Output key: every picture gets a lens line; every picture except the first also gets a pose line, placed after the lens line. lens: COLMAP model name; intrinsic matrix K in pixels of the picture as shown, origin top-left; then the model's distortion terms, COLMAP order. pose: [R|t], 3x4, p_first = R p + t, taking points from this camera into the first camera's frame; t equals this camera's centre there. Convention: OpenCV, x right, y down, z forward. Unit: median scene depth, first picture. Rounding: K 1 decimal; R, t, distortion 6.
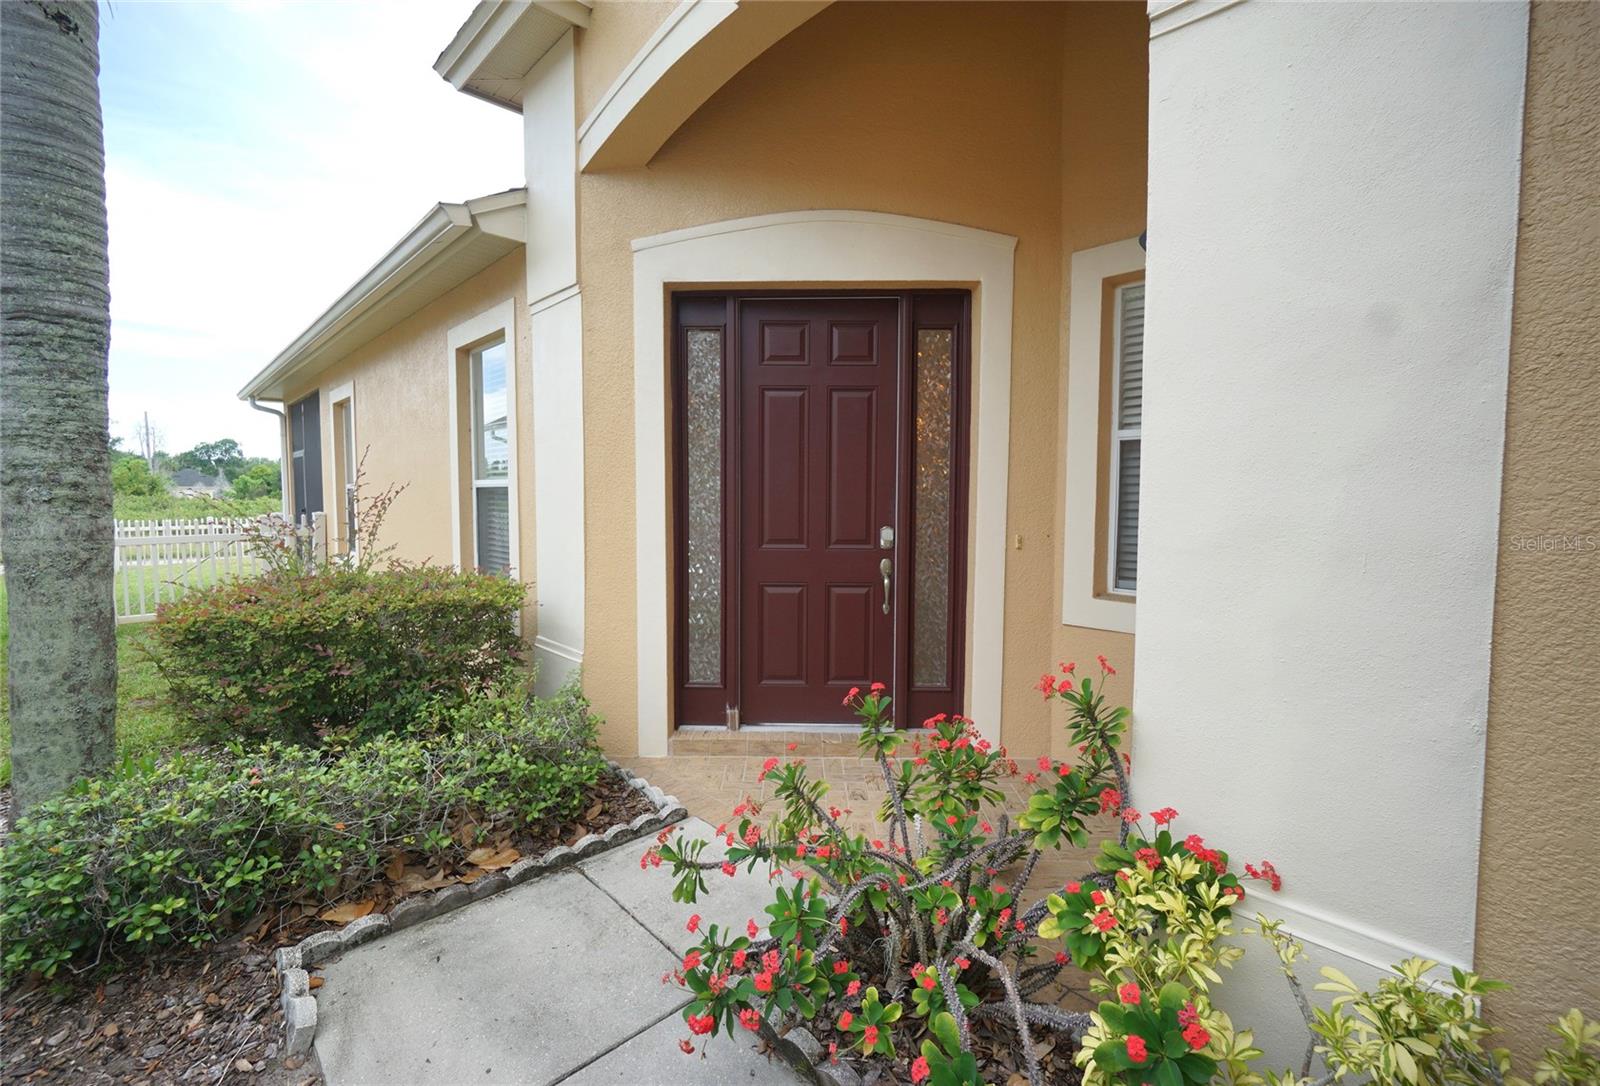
lens RADIAL K [[748.4, 0, 800.0], [0, 748.4, 543.0], [0, 0, 1]] dist [-0.000158, 0.000153]
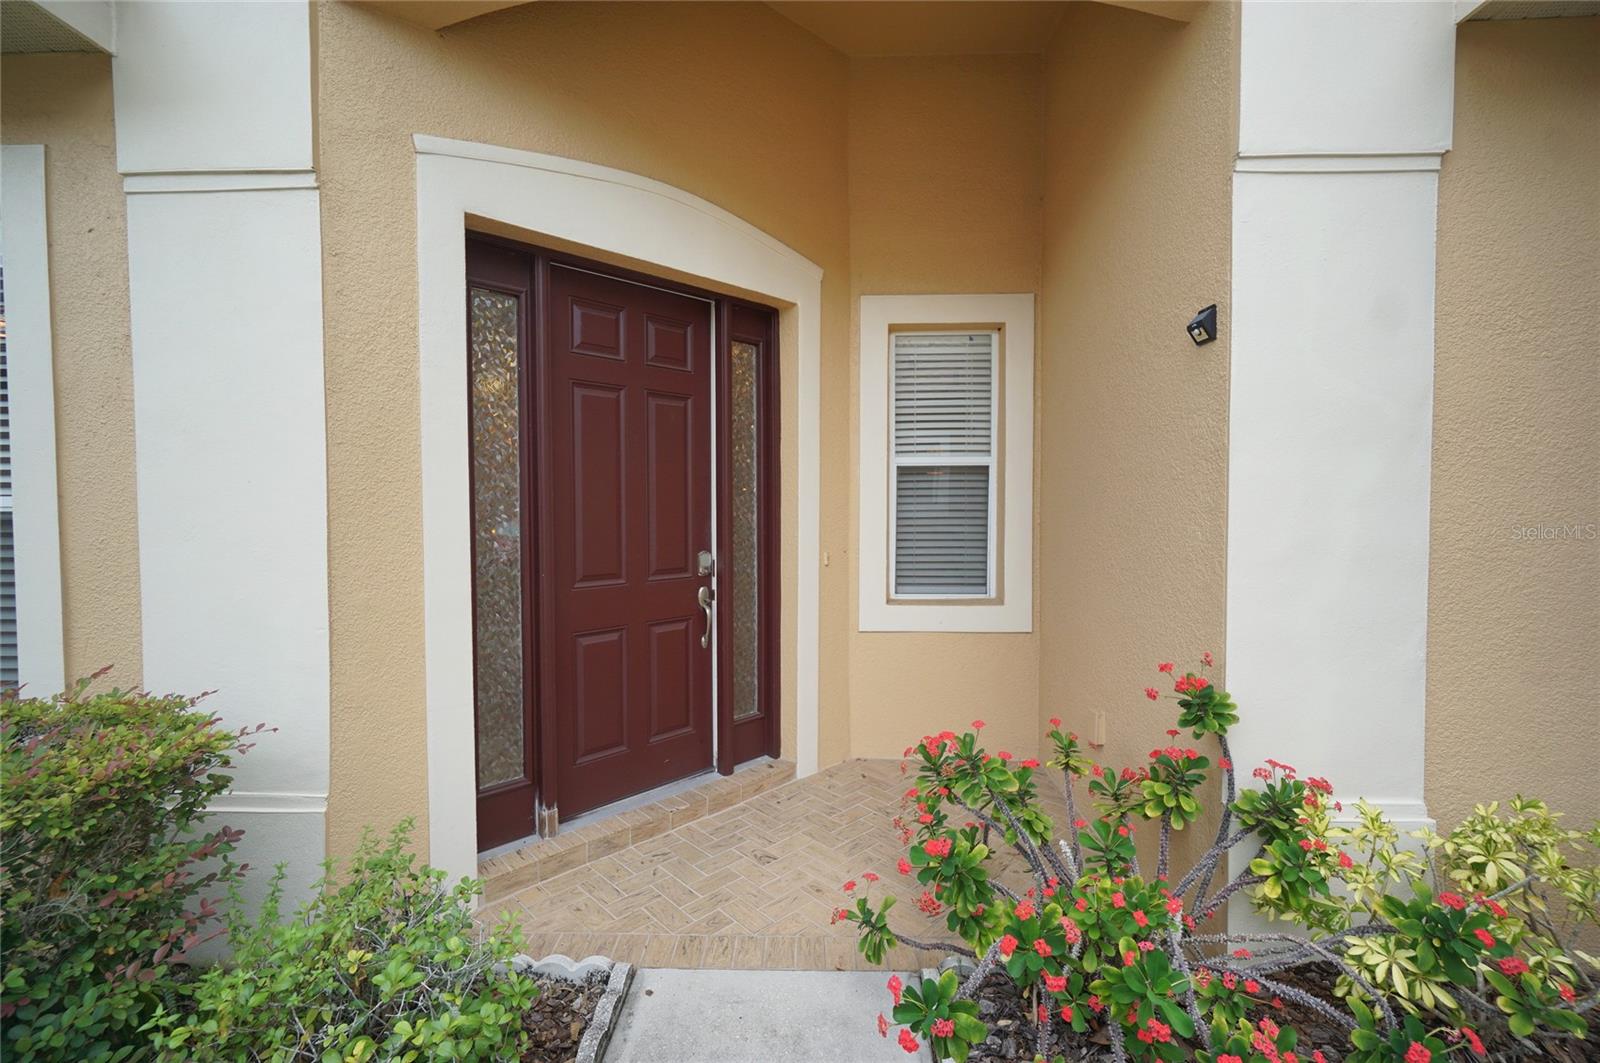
lens RADIAL K [[708.7, 0, 790.5], [0, 708.7, 527.7], [0, 0, 1]] dist [-0.012019, 0.006980]
pose [[0.681096, -0.033002, 0.731450, -0.454866], [0.052752, 0.998599, -0.004065, -0.043022], [-0.730291, 0.041354, 0.681883, 0.353390]]
